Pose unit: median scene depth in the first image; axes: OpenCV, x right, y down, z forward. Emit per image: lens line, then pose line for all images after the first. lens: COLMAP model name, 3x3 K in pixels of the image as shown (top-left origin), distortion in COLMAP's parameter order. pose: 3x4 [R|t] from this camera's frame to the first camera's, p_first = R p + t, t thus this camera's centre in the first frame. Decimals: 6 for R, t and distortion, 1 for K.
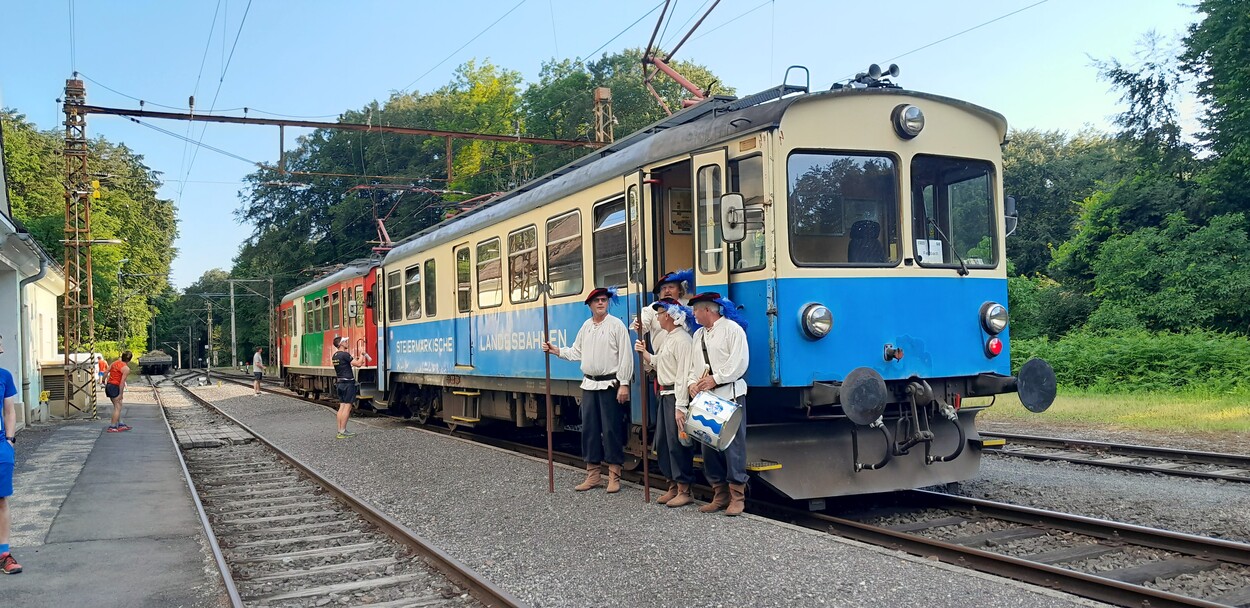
lens RADIAL K [[988.0, 0, 623.2], [0, 988.0, 322.2], [0, 0, 1]] dist [0.088740, -0.182332]
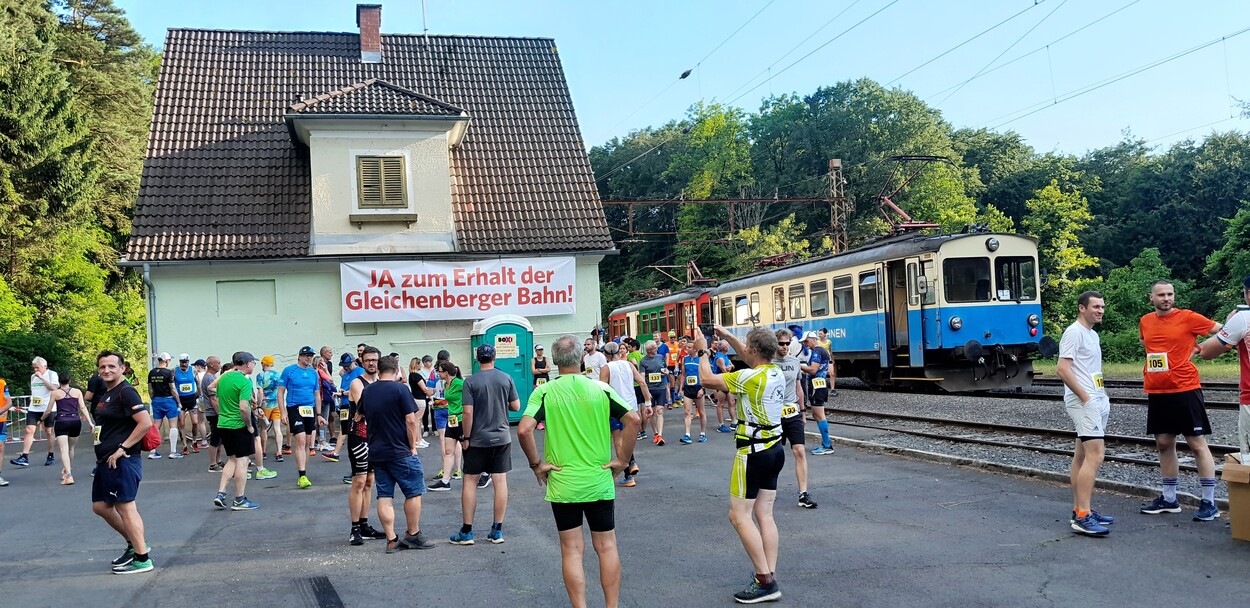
lens RADIAL K [[988.0, 0, 623.2], [0, 988.0, 322.2], [0, 0, 1]] dist [0.088740, -0.182332]
pose [[0.978930, -0.021381, -0.203075, -0.032751], [0.021021, 0.999771, -0.003931, -0.002971], [0.203113, -0.000420, 0.979155, -0.434364]]
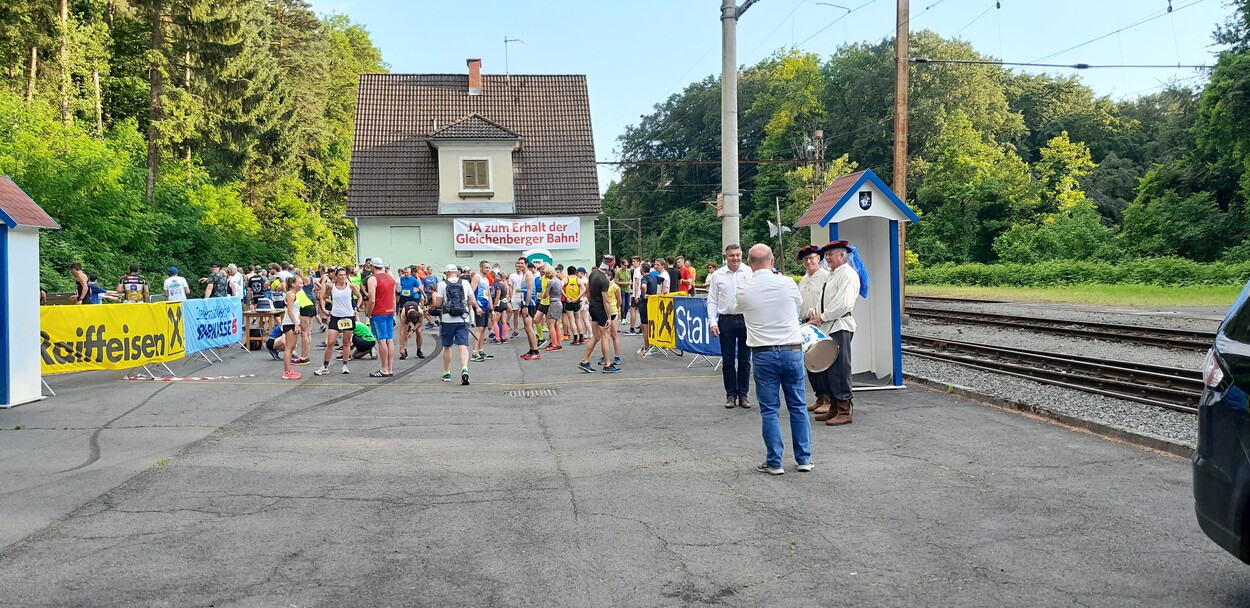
lens RADIAL K [[980.4, 0, 629.3], [0, 980.4, 353.9], [0, 0, 1]] dist [0.029662, -0.005624]
pose [[0.946165, 0.041962, -0.320952, 0.246743], [-0.005343, 0.993451, 0.114134, -0.021056], [0.323640, -0.106275, 0.940193, -0.906538]]
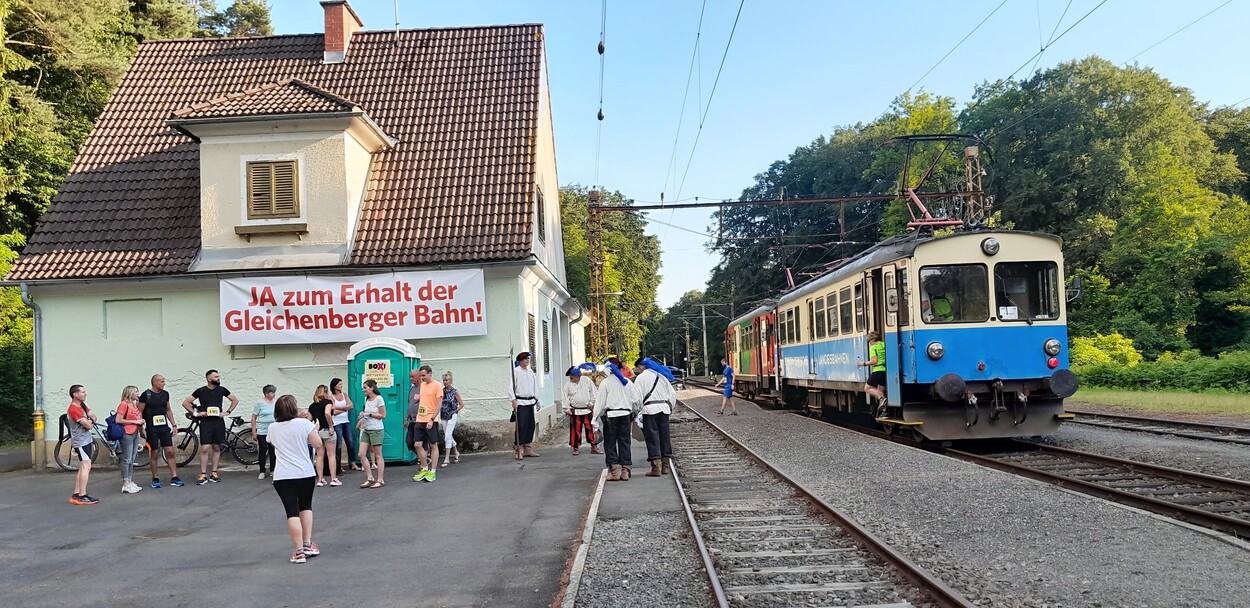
lens RADIAL K [[988.0, 0, 623.2], [0, 988.0, 322.2], [0, 0, 1]] dist [0.088740, -0.182332]
pose [[0.895499, -0.021659, -0.444535, 0.128179], [0.016437, 0.999743, -0.015599, -0.009157], [0.444759, 0.006662, 0.895625, -0.268644]]
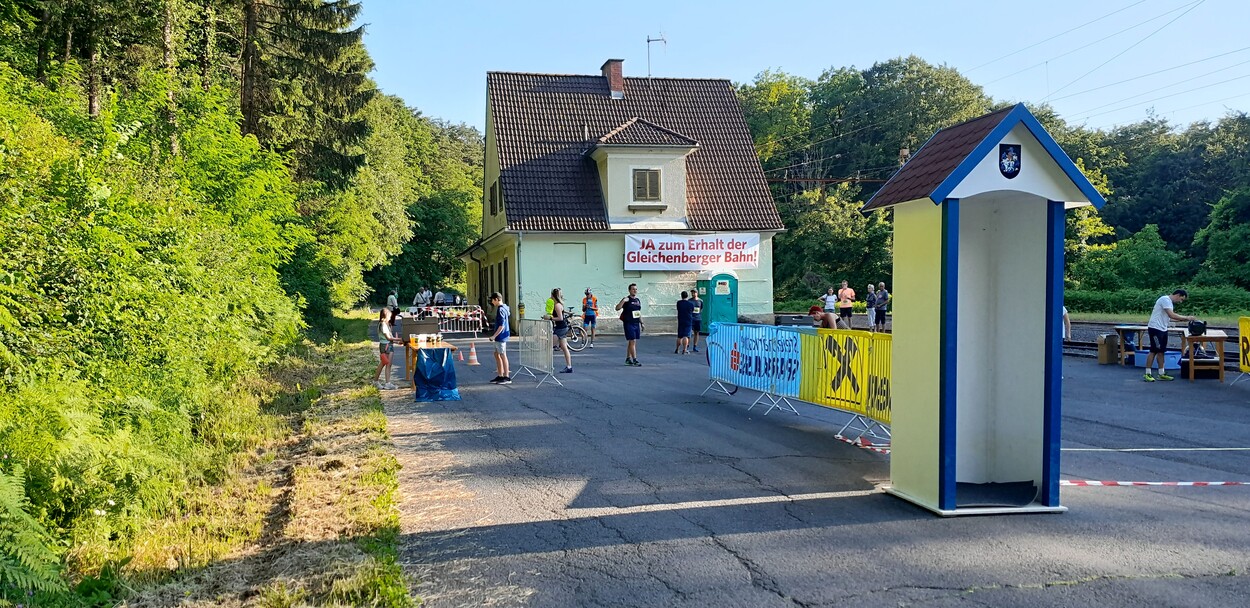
lens RADIAL K [[993.6, 0, 638.4], [0, 993.6, 305.2], [0, 0, 1]] dist [0.123366, -0.215836]
pose [[0.977206, 0.020791, -0.211274, -0.096140], [-0.013096, 0.999201, 0.037753, -0.011423], [0.211891, -0.034125, 0.976697, -0.877158]]
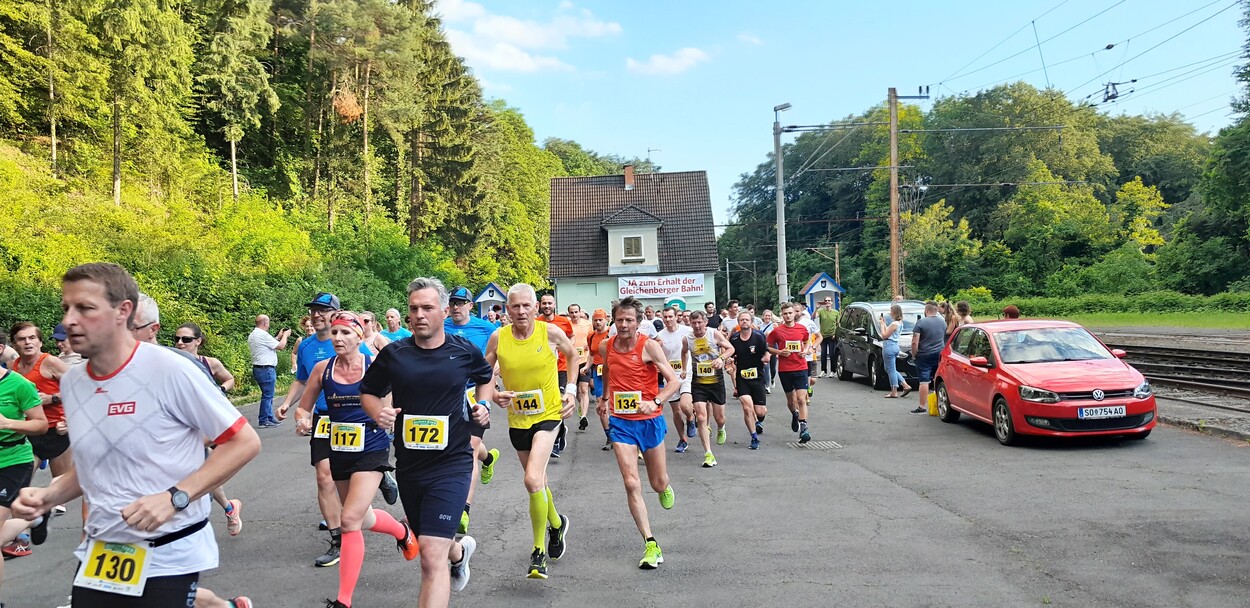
lens RADIAL K [[1050.3, 0, 636.0], [0, 1050.3, 332.1], [0, 0, 1]] dist [0.097458, -0.077738]
pose [[0.904860, 0.007415, -0.425644, 0.484301], [0.016570, 0.998477, 0.052621, -0.046625], [0.425386, -0.054667, 0.903359, -1.523542]]
